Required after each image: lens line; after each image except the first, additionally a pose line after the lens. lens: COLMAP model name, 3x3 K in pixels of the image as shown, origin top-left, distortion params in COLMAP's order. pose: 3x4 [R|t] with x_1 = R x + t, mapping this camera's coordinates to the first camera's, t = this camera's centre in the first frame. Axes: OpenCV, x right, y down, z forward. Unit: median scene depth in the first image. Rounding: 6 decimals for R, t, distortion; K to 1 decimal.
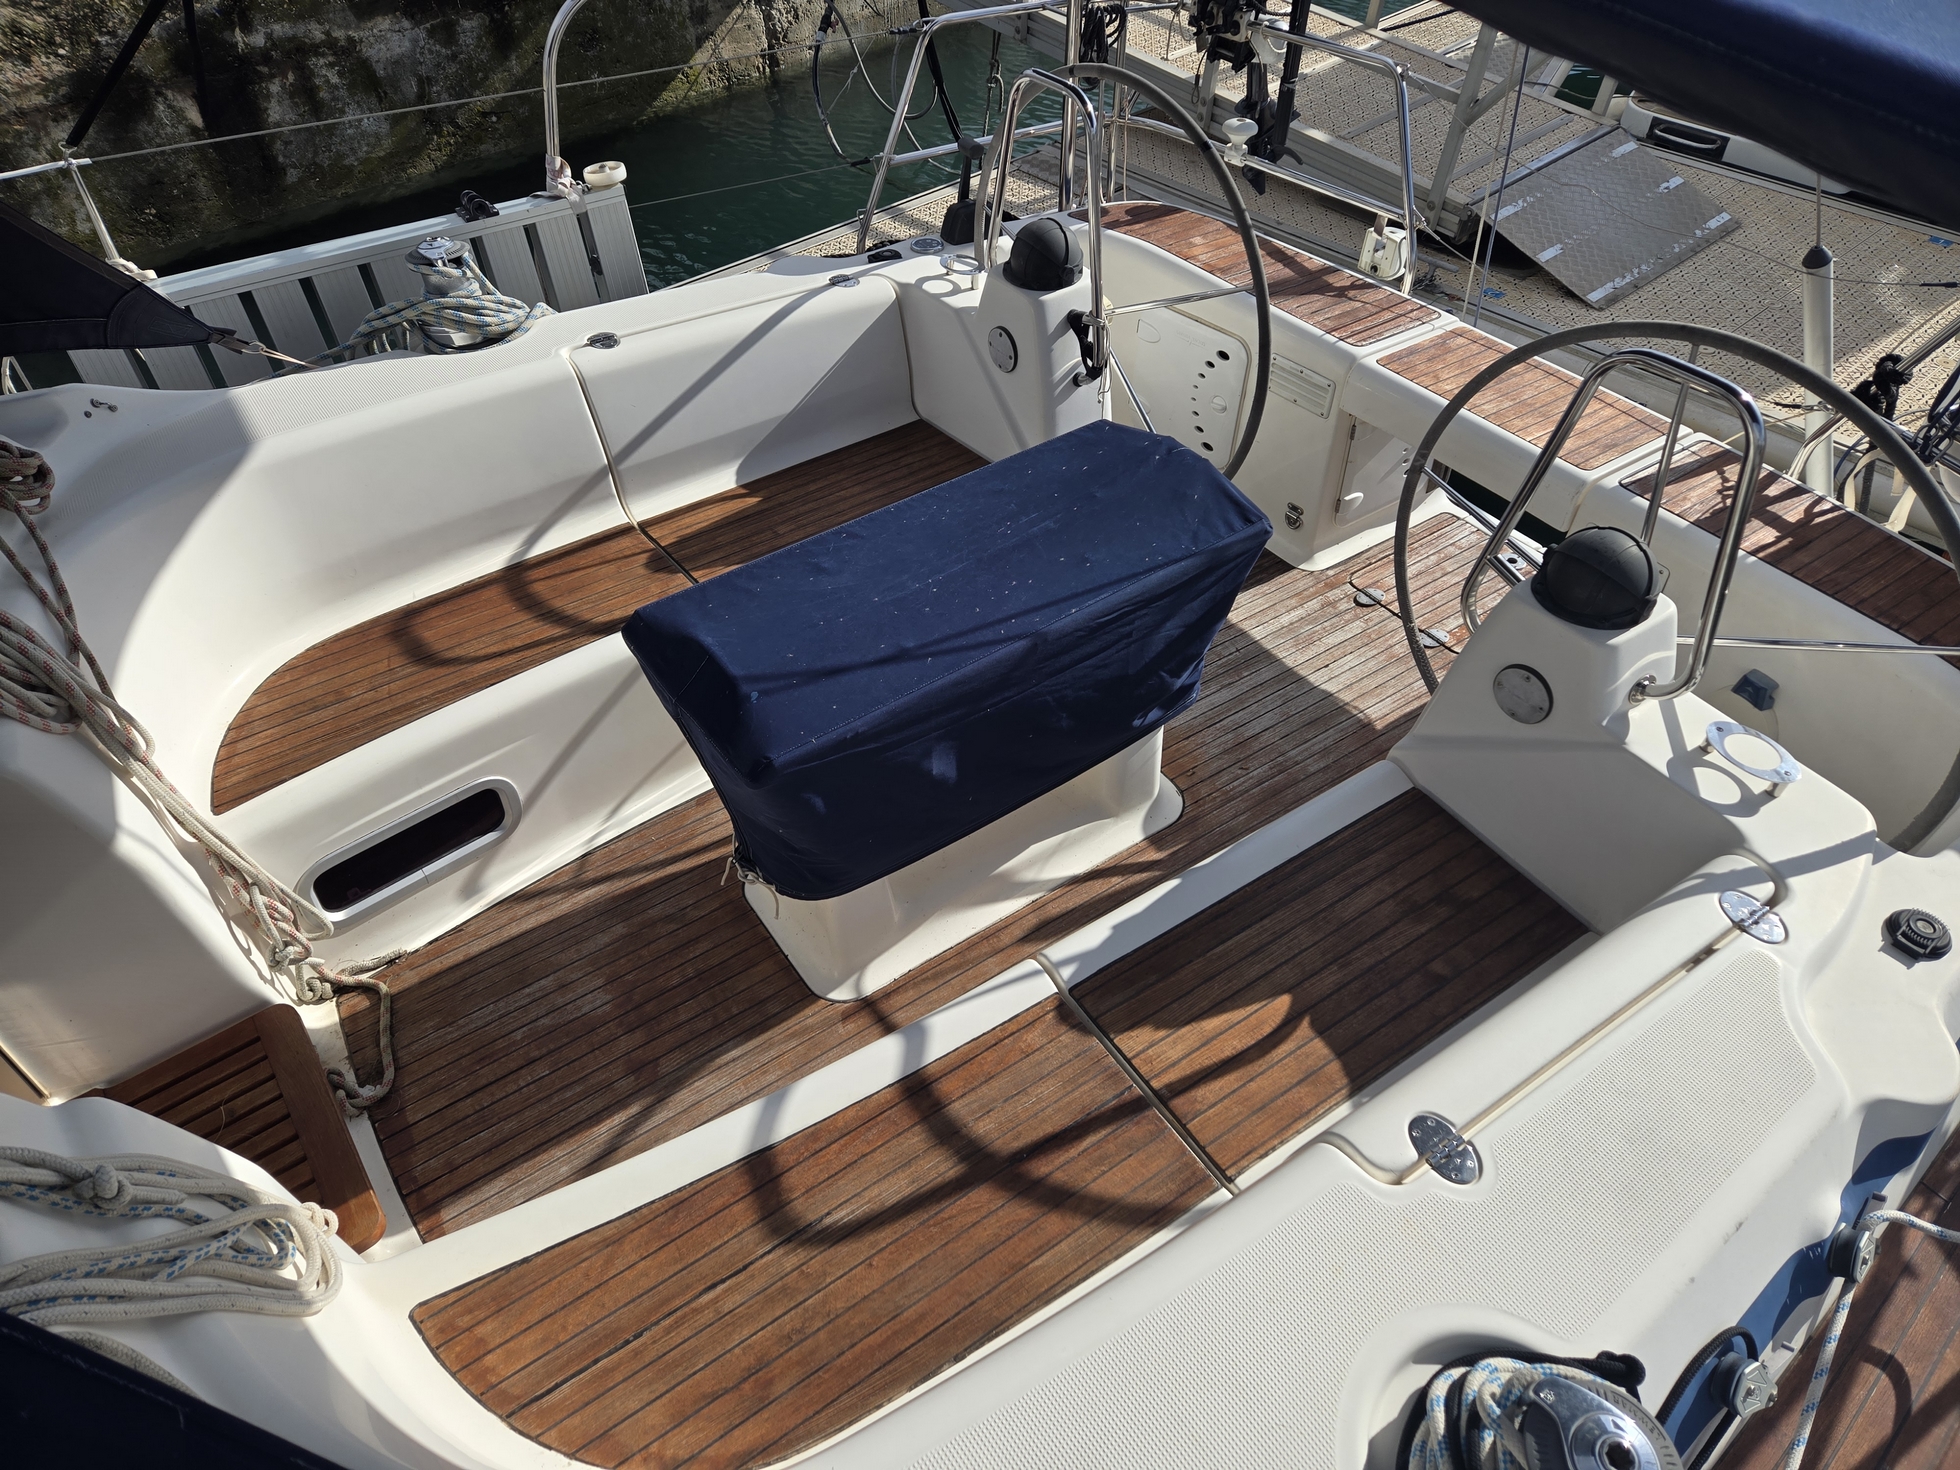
lens RADIAL K [[1314.1, 0, 973.9], [0, 1314.1, 779.9], [0, 0, 1]] dist [0.043481, -0.053769]
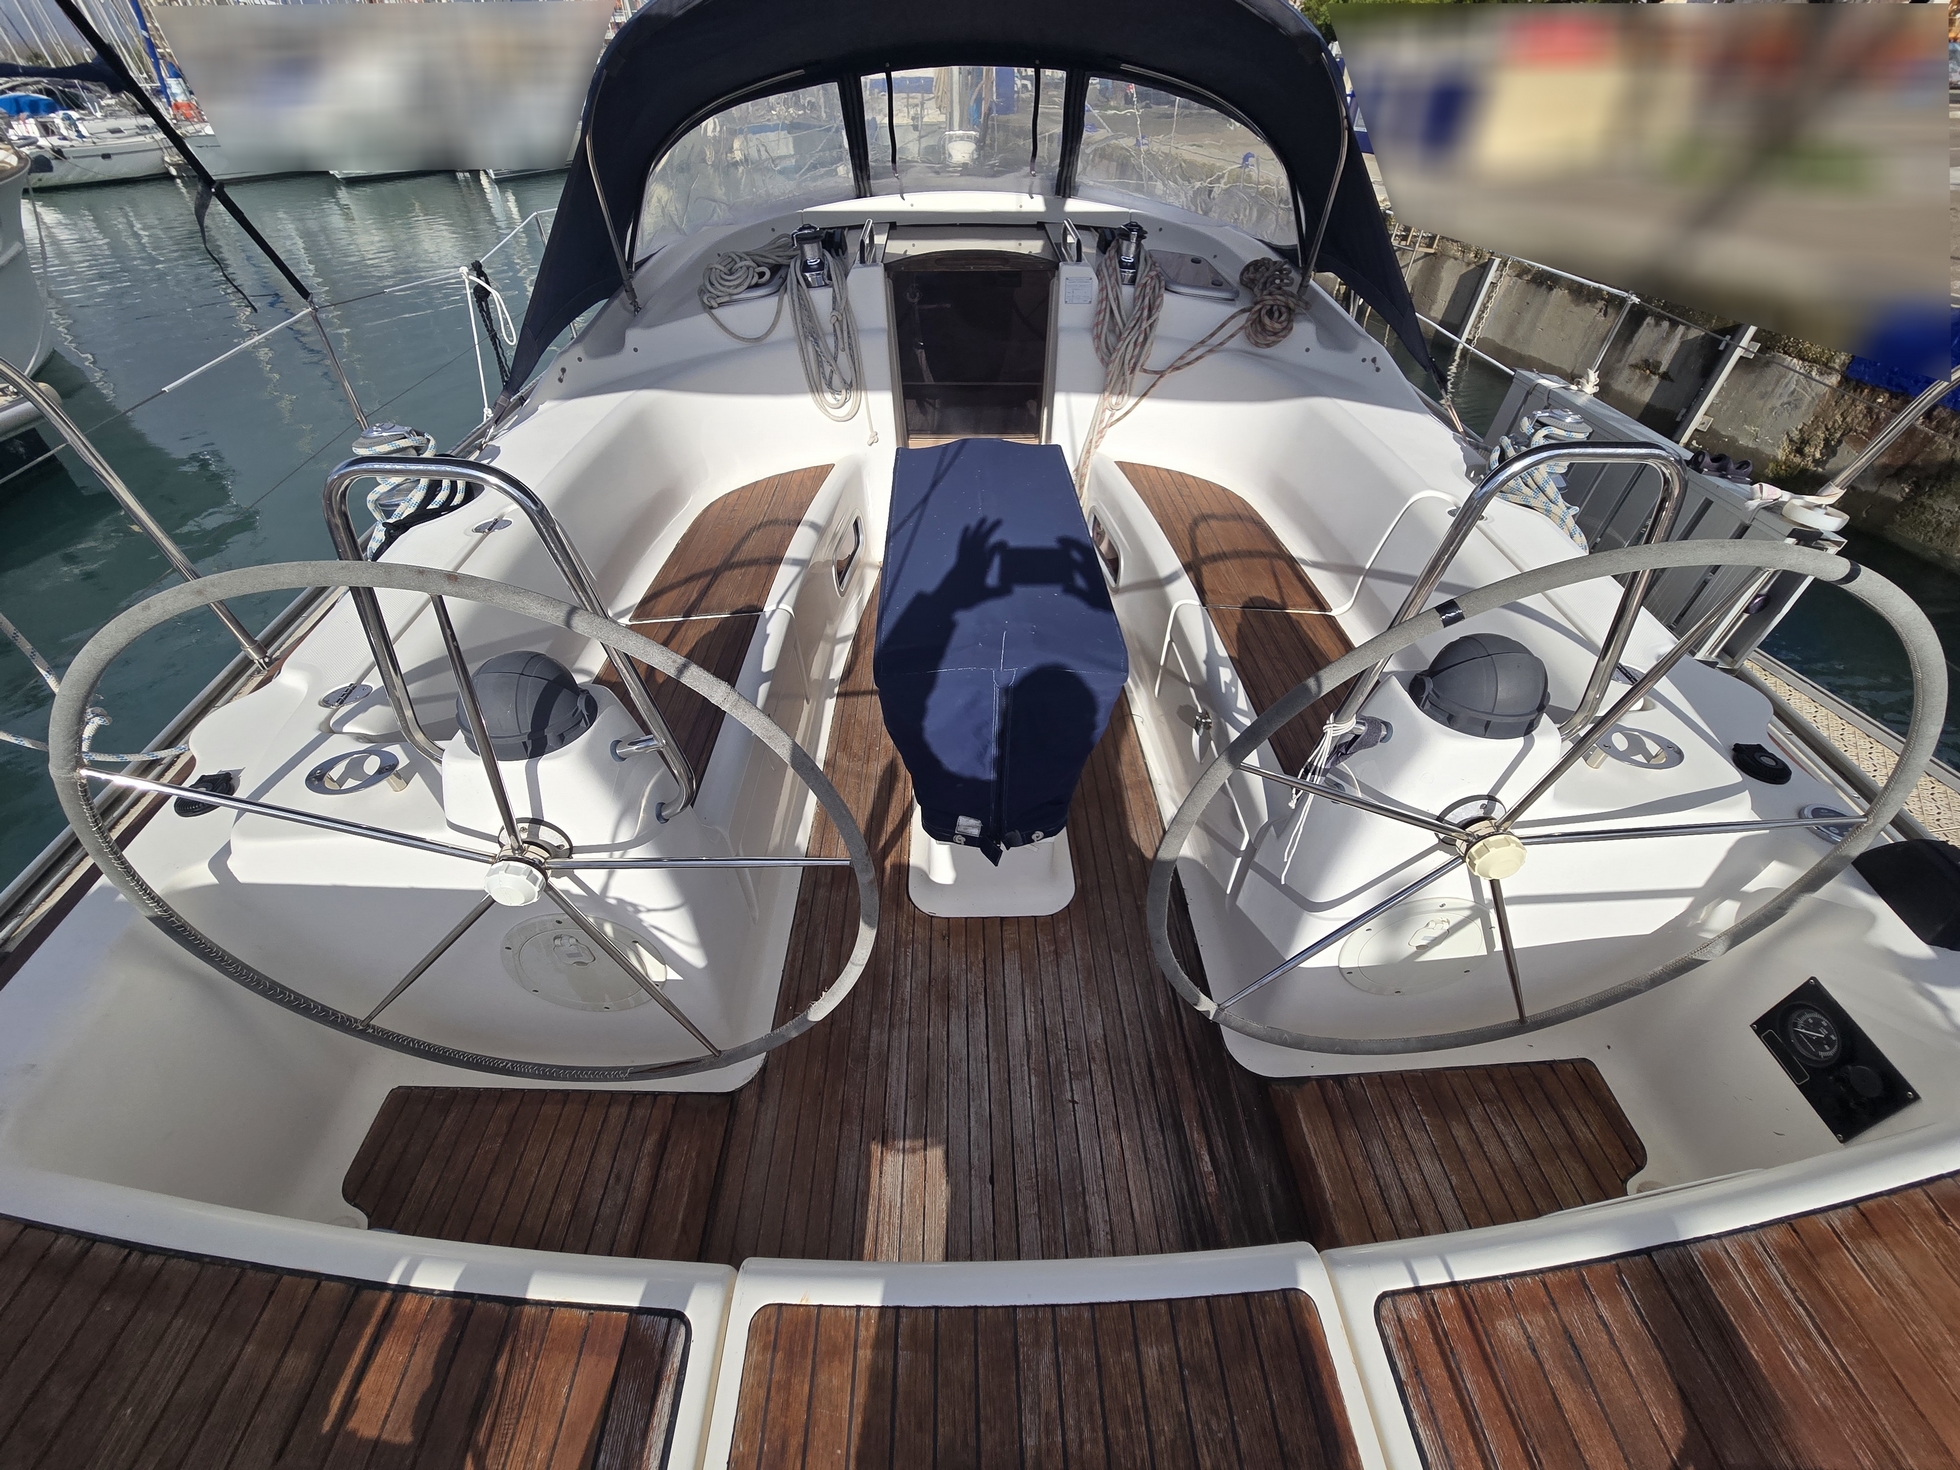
lens RADIAL K [[783.2, 0, 992.7], [0, 783.2, 746.4], [0, 0, 1]] dist [-0.005374, 0.000195]
pose [[-0.552018, 0.553732, -0.623424, 0.460334], [-0.584614, 0.276099, 0.762887, -0.548432], [0.594561, 0.785589, 0.171307, 0.800971]]
